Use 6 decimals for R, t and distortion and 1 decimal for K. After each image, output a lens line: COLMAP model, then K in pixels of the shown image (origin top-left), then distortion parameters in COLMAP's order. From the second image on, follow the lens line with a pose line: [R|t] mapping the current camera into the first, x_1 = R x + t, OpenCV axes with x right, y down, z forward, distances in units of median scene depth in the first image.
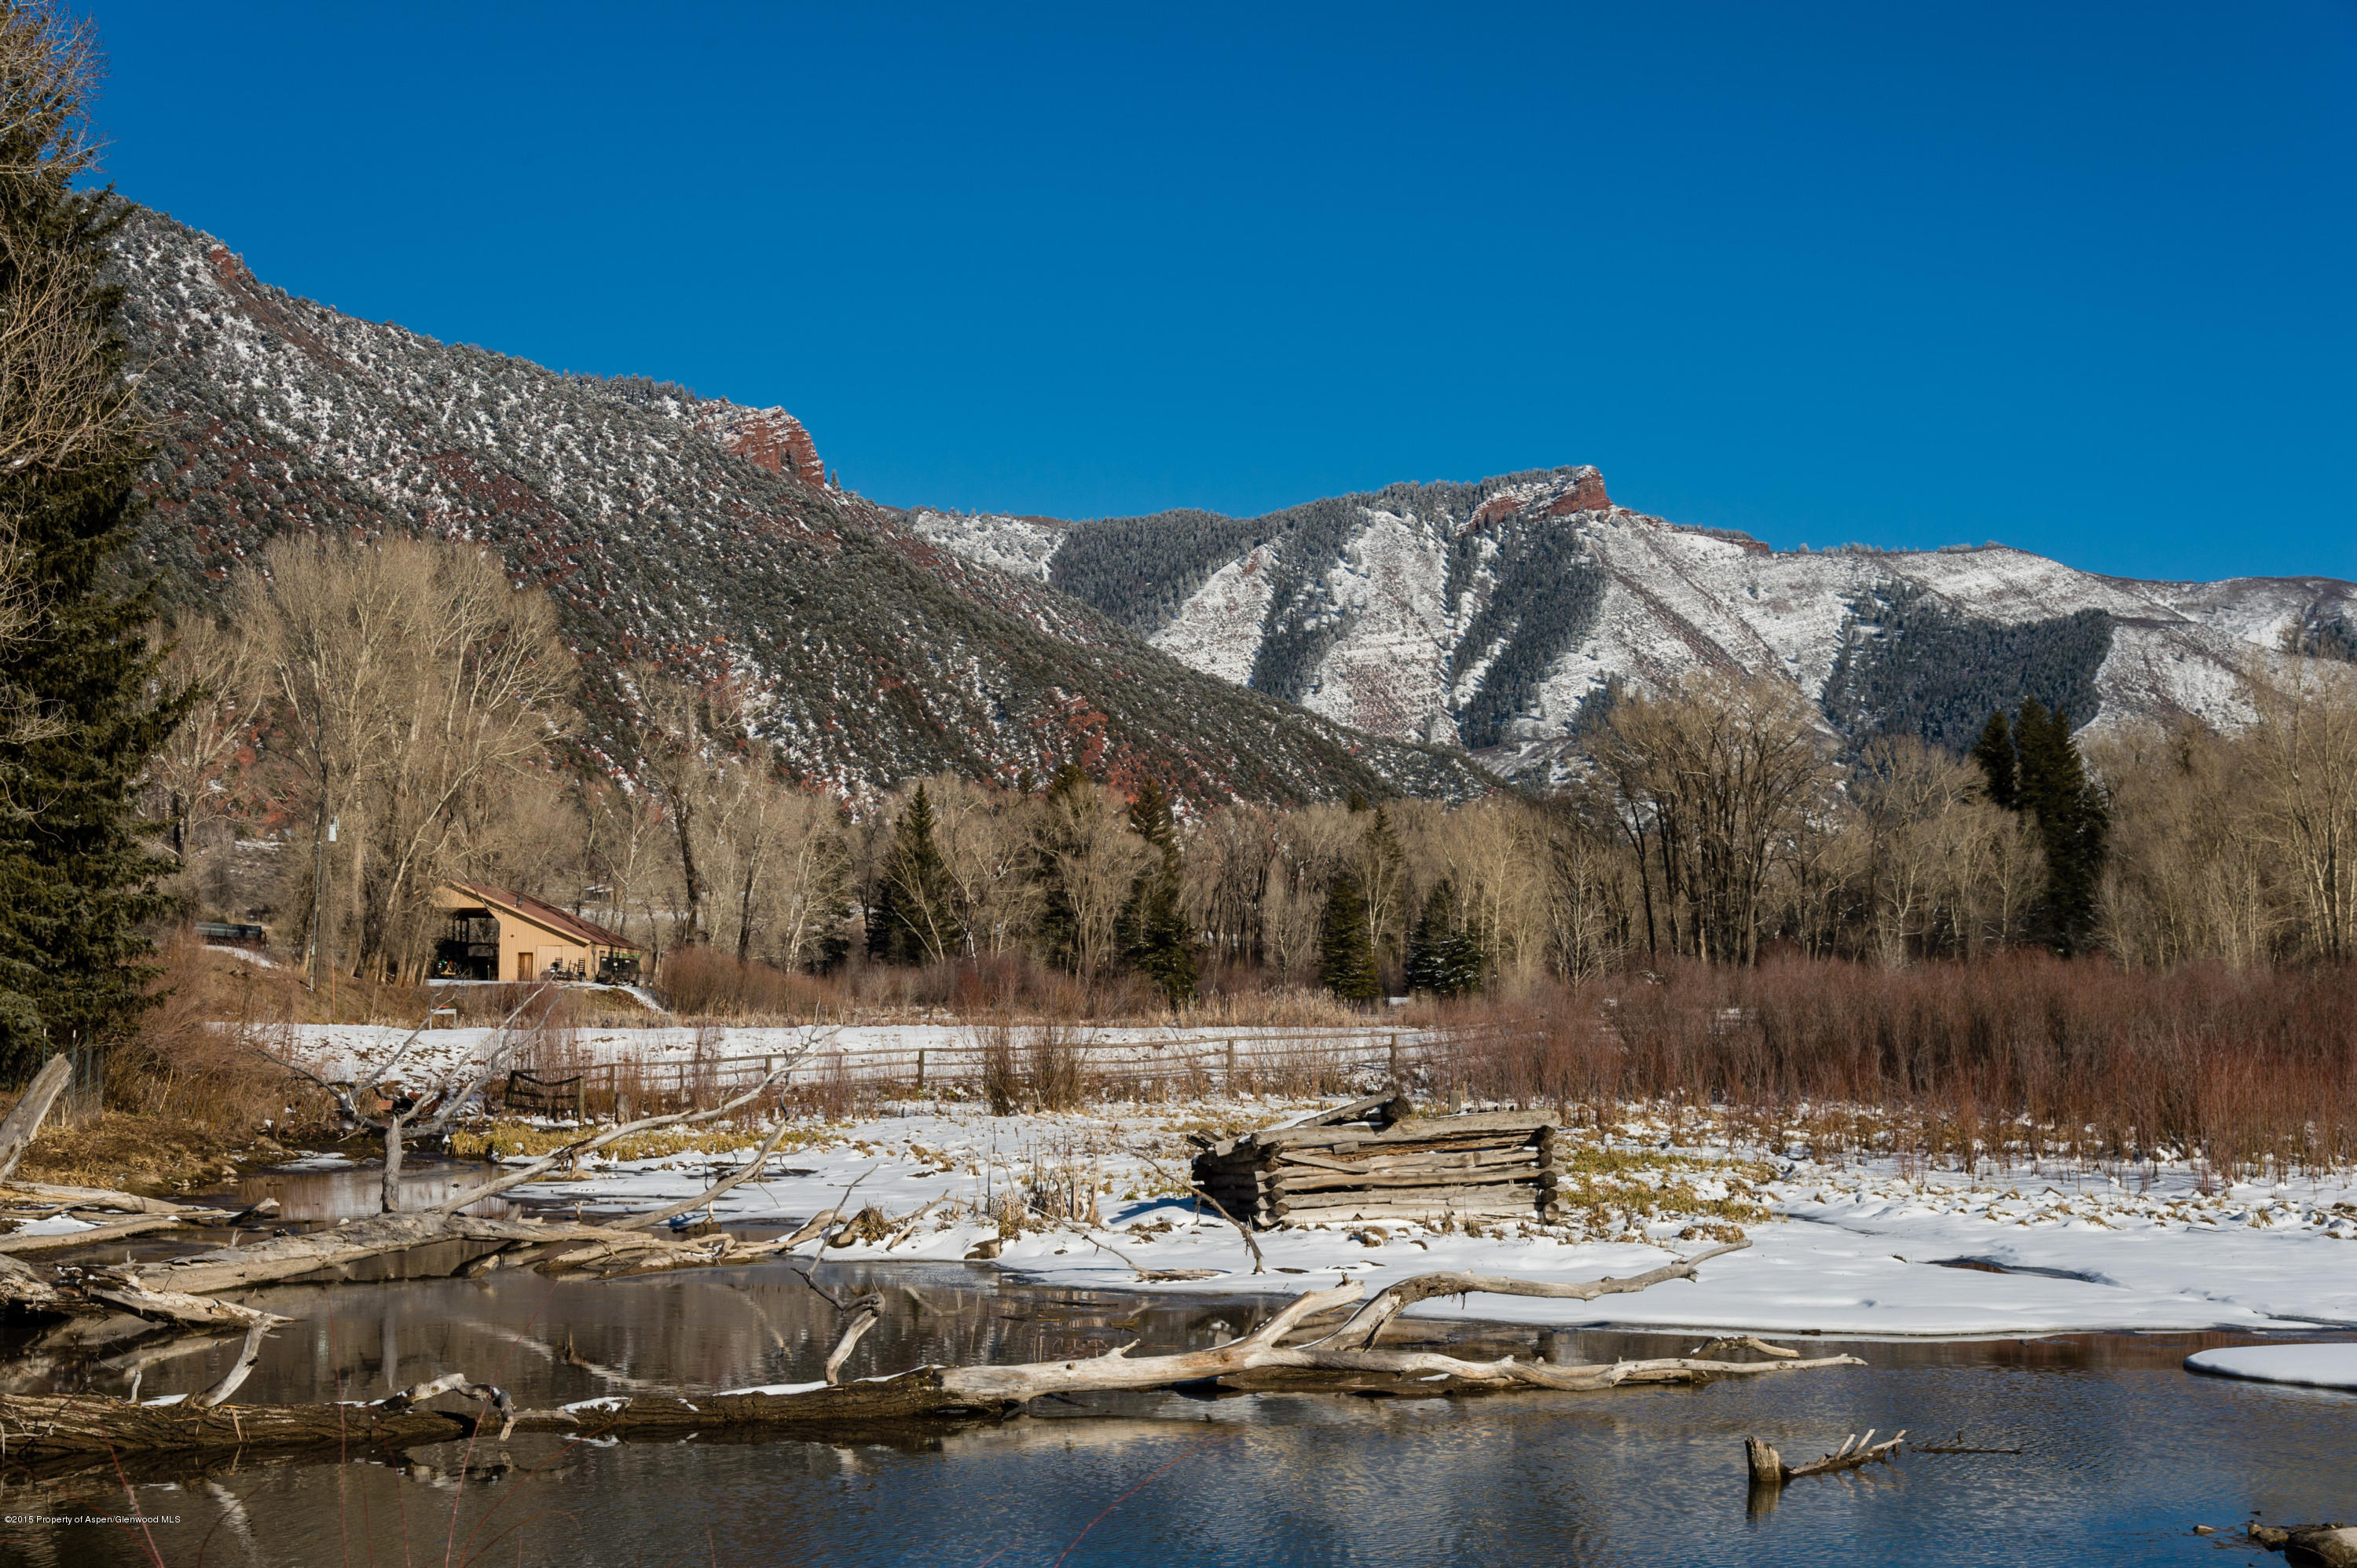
lens RADIAL K [[3504.6, 0, 1118.3], [0, 3504.6, 782.6], [0, 0, 1]] dist [0.103008, -0.657587]
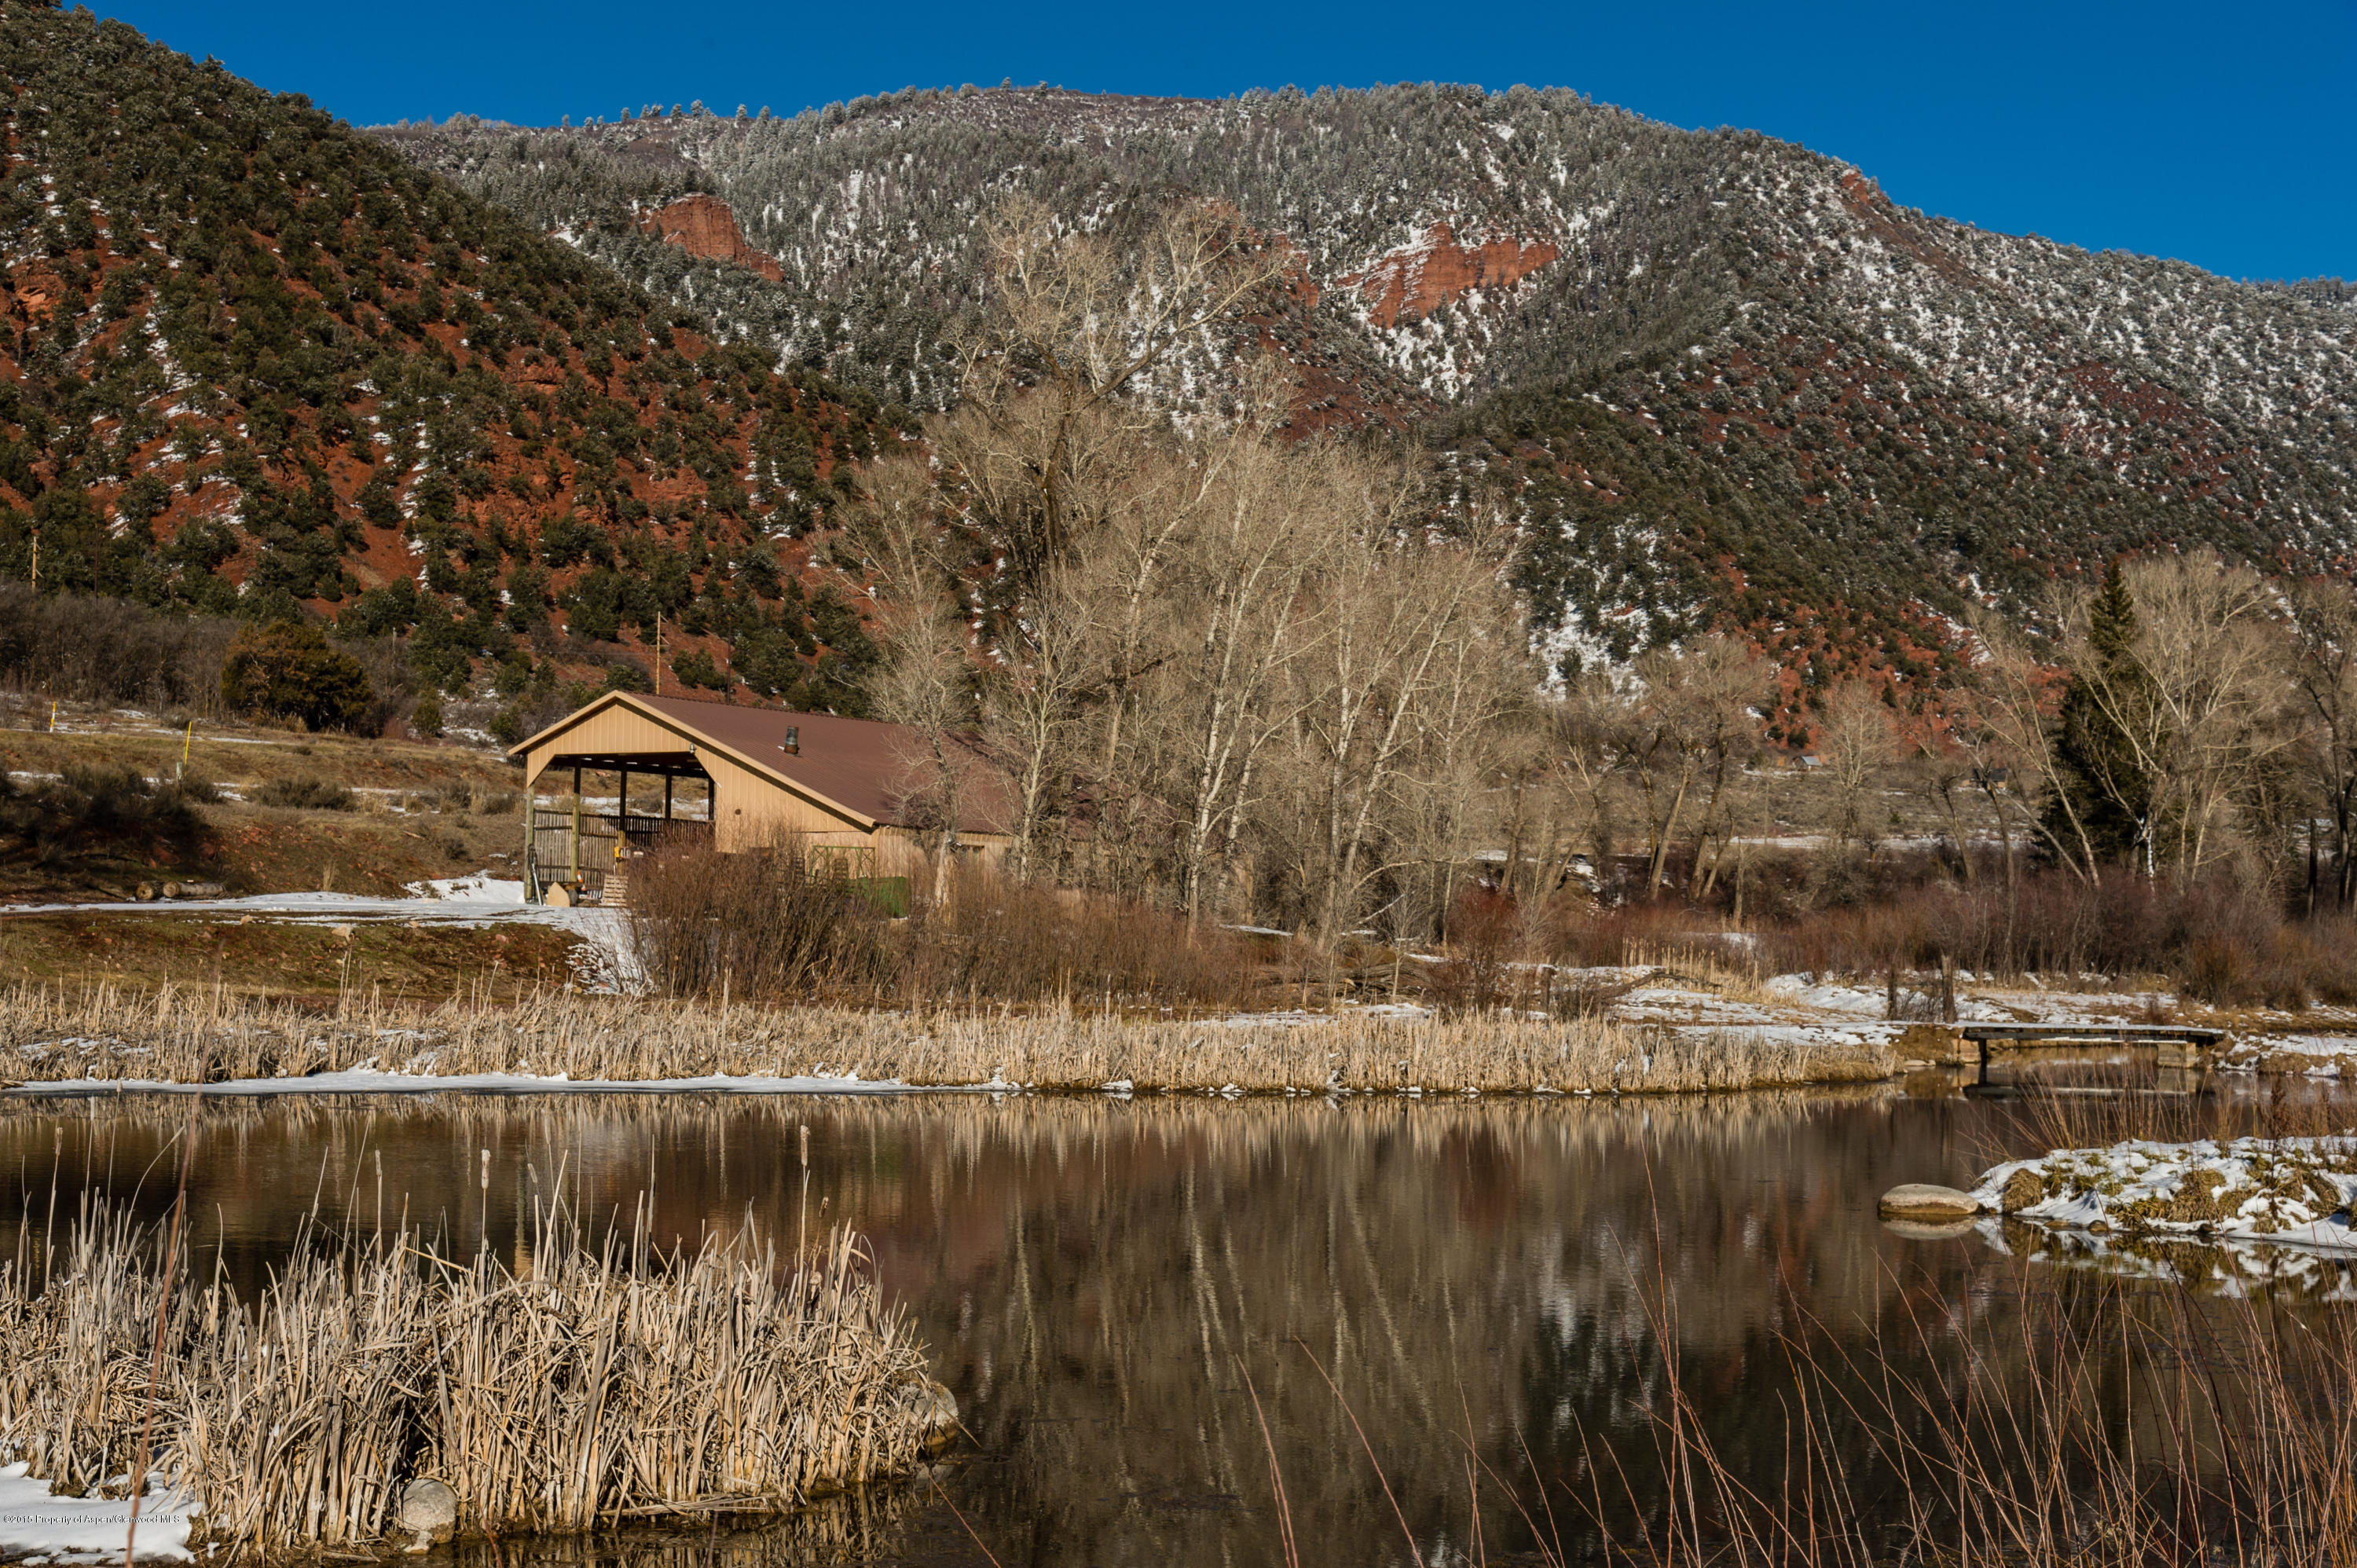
lens RADIAL K [[3411.5, 0, 1178.5], [0, 3411.5, 784.0], [0, 0, 1]] dist [0.063871, -0.207952]
pose [[0.888721, -0.017439, -0.458116, 0.005429], [0.024097, 0.999672, 0.008693, 0.002347], [0.457814, -0.018765, 0.888850, 0.039165]]
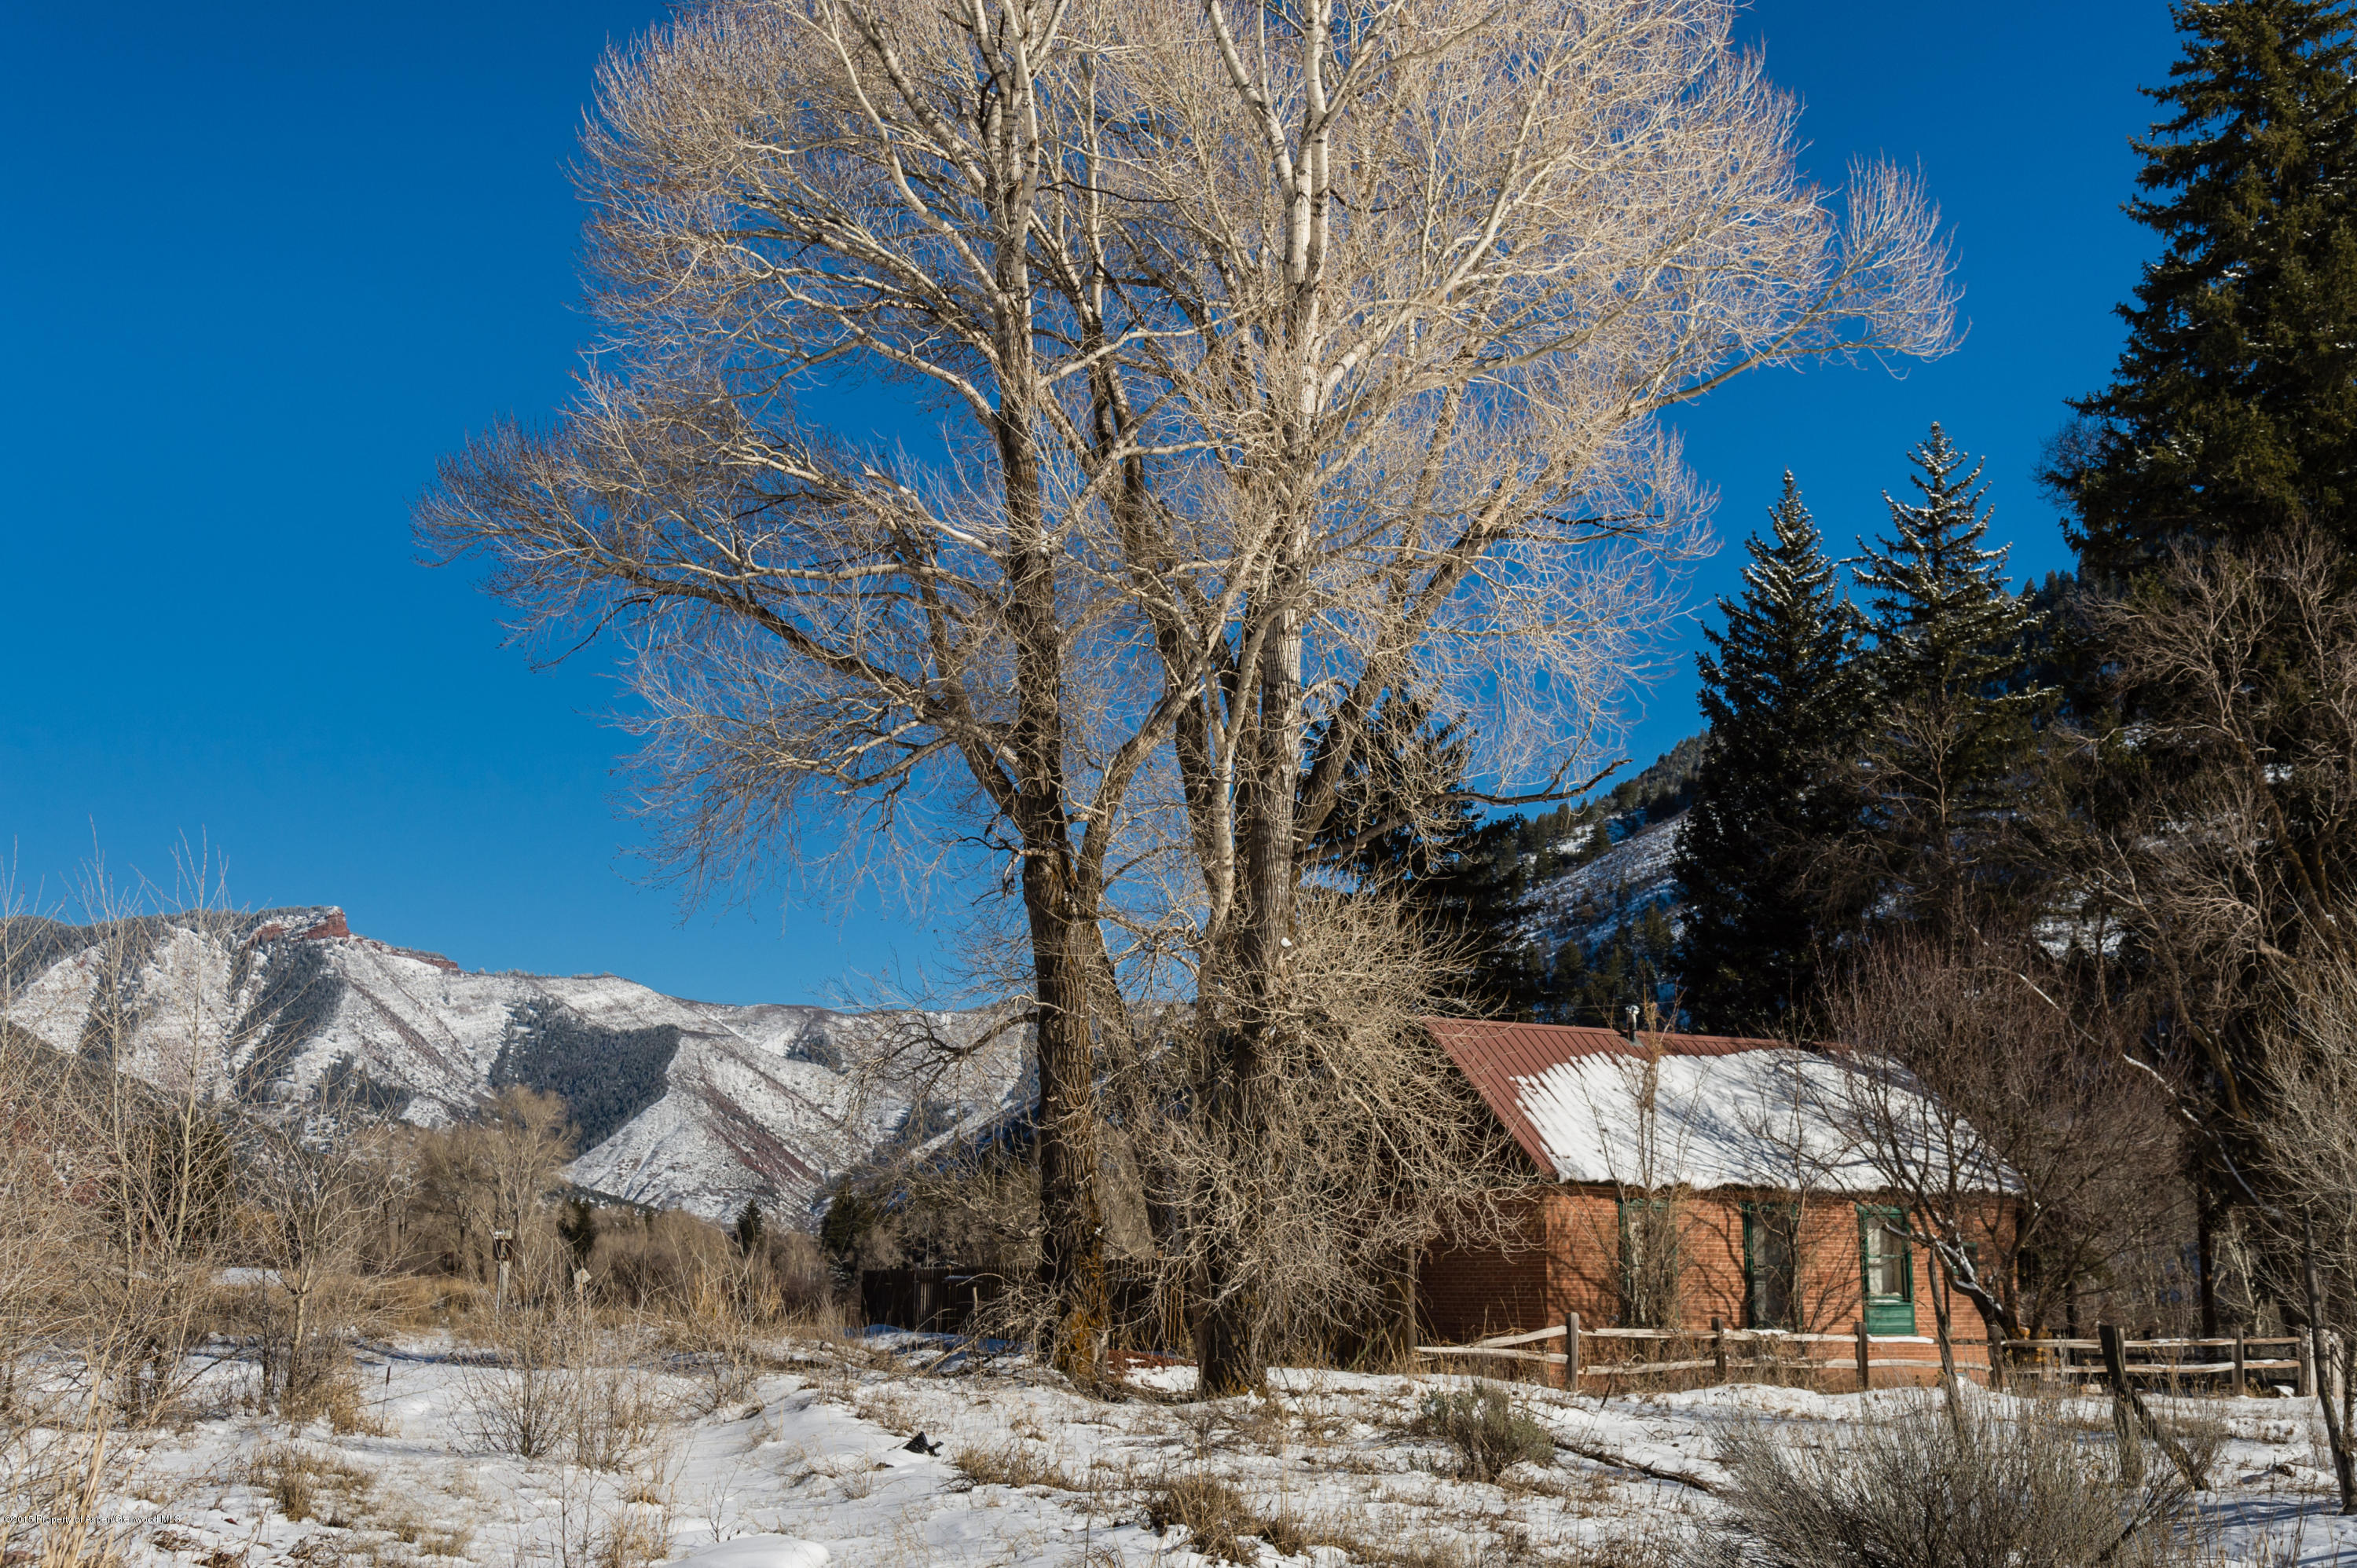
lens RADIAL K [[2558.4, 0, 1180.2], [0, 2558.4, 949.7], [0, 0, 1]] dist [-0.002891, -0.037334]
pose [[0.893995, 0.059531, 0.444105, -0.024772], [-0.031217, 0.997002, -0.070803, -0.008855], [-0.446989, 0.049434, 0.893173, -0.111883]]
